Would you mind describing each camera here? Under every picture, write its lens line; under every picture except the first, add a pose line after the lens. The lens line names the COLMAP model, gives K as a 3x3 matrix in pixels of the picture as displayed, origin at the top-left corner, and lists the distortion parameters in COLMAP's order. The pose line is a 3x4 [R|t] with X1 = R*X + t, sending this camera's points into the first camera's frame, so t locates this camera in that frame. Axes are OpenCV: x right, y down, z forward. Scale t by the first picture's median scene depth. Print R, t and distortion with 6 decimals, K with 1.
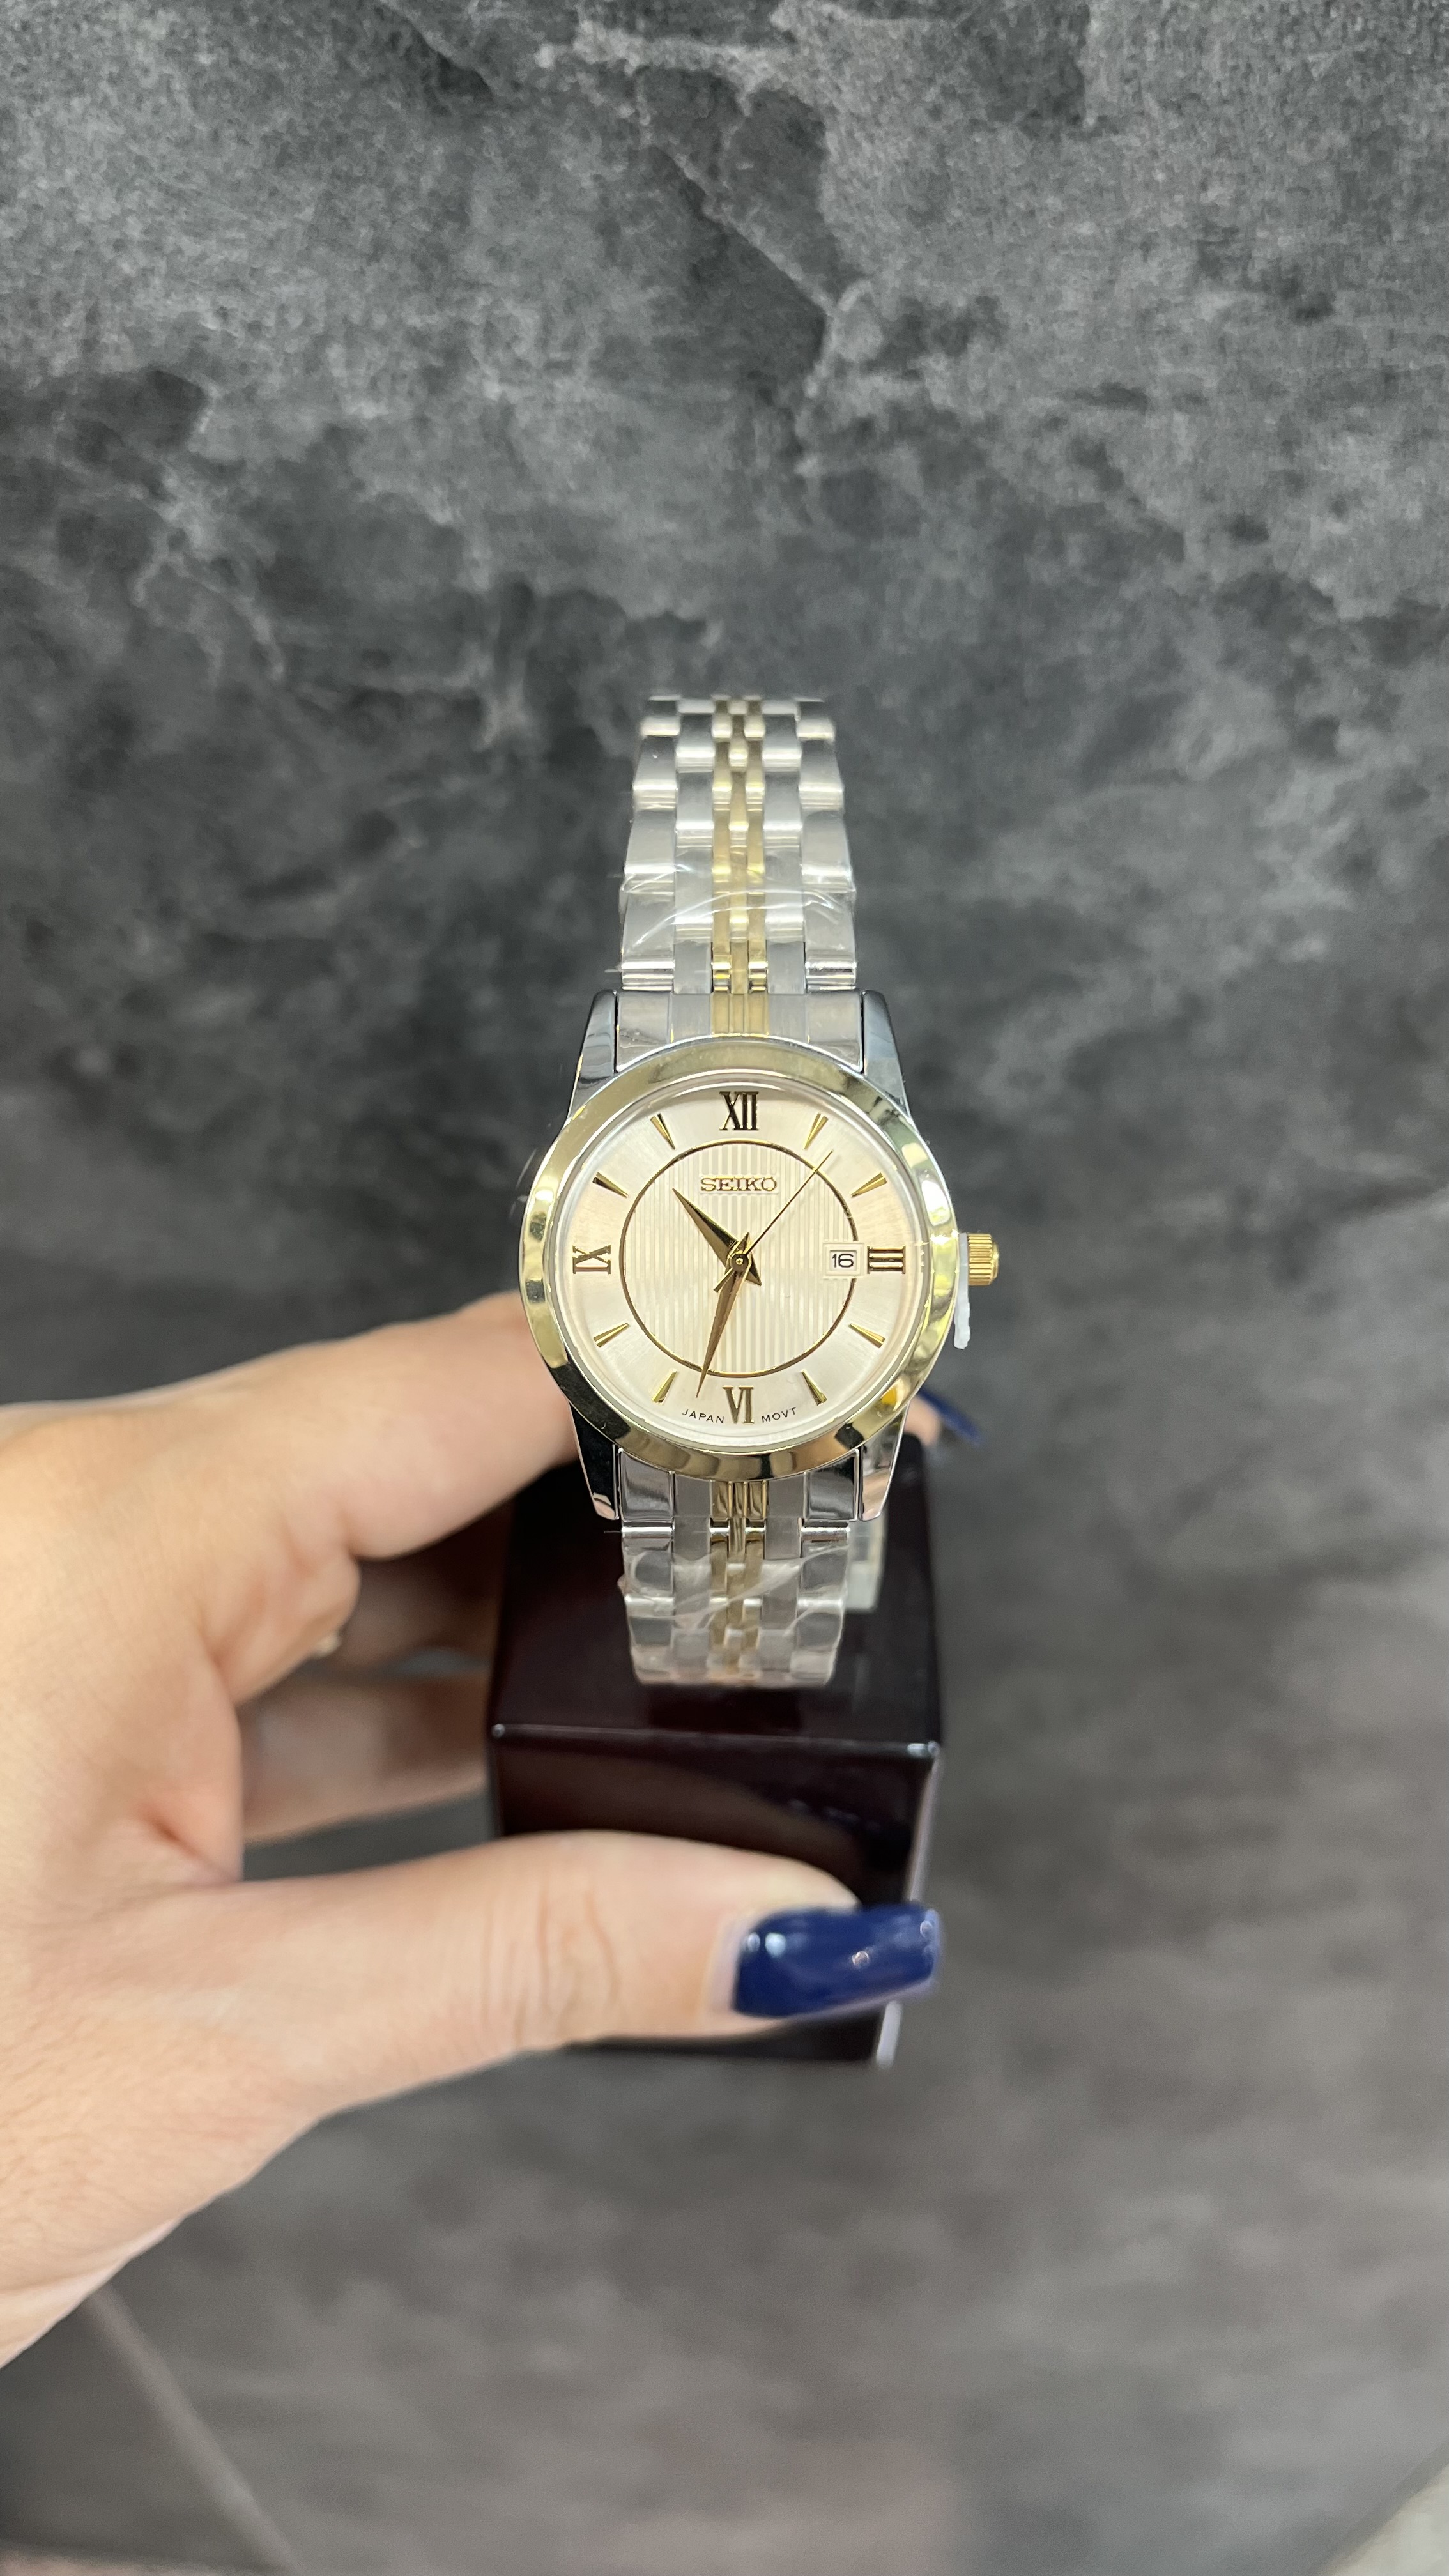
lens RADIAL K [[1998.4, 0, 724.5], [0, 1998.4, 1288.0], [0, 0, 1]] dist [0.003491, -0.008815]
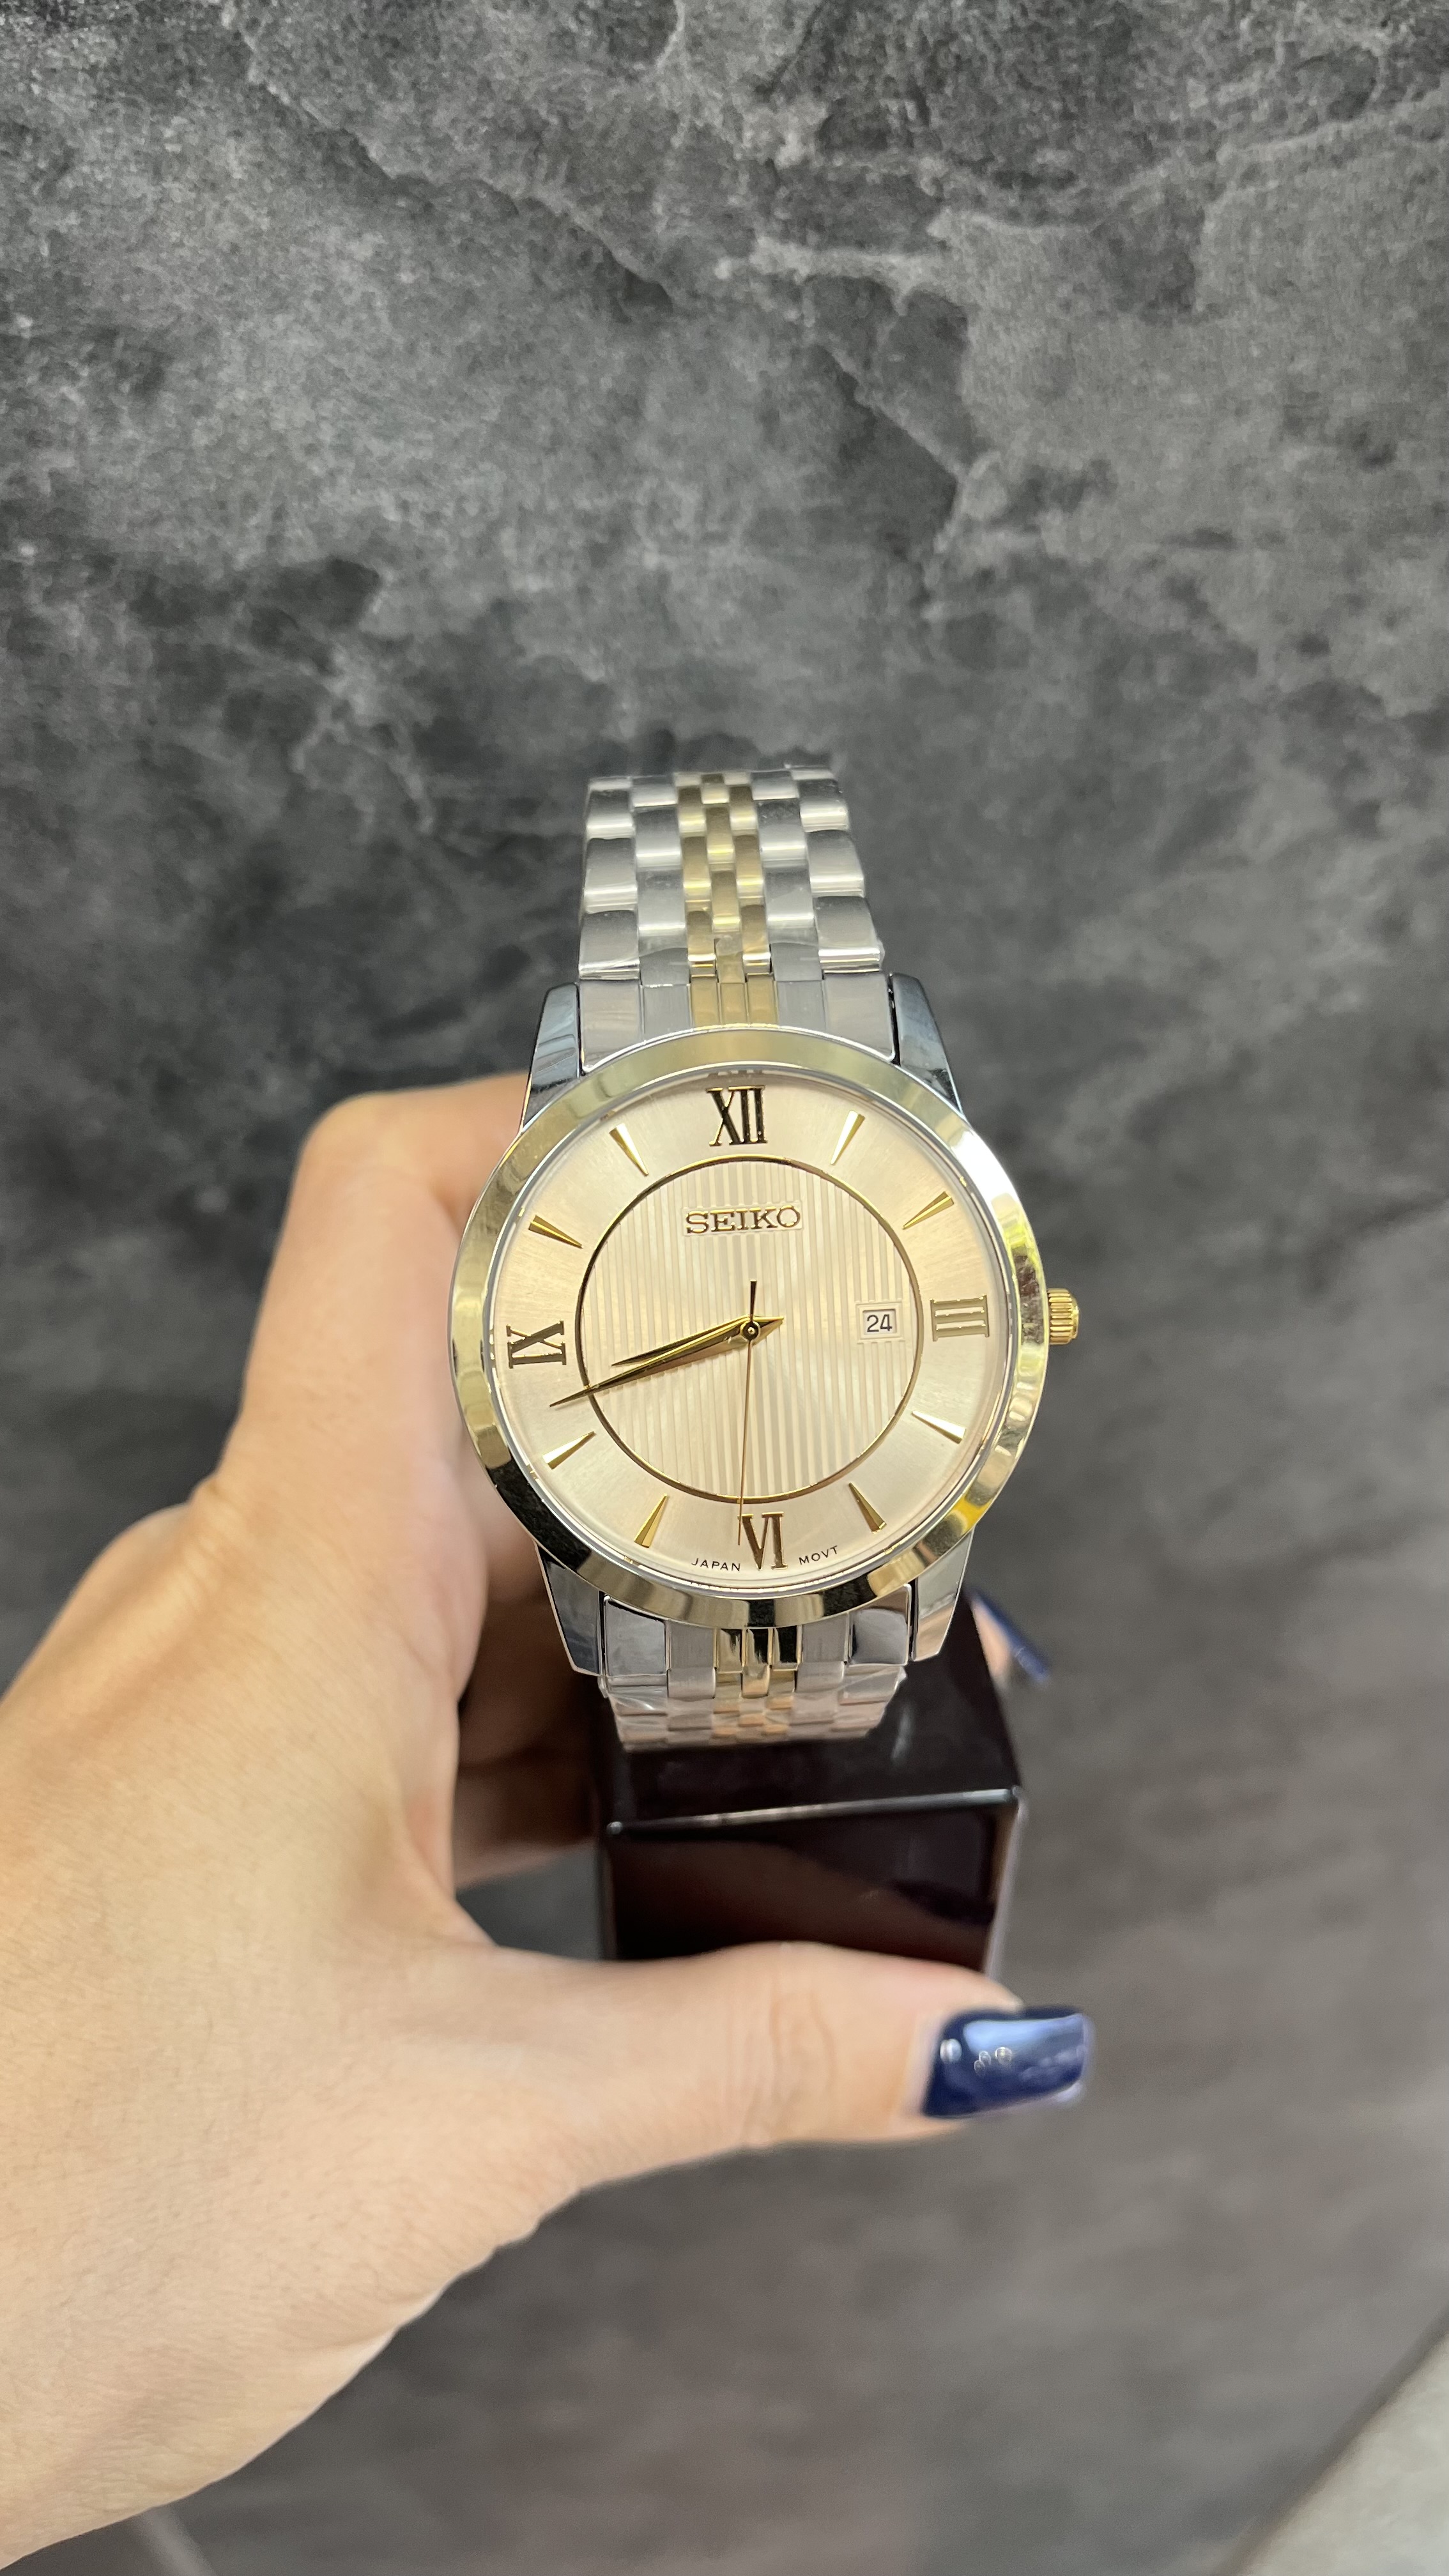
lens RADIAL K [[1998.4, 0, 724.5], [0, 1998.4, 1288.0], [0, 0, 1]] dist [0.003491, -0.008815]
pose [[0.987205, -0.098364, 0.125503, -0.251905], [0.100243, 0.994925, -0.008733, -0.043486], [-0.124007, 0.021202, 0.992055, -0.072122]]
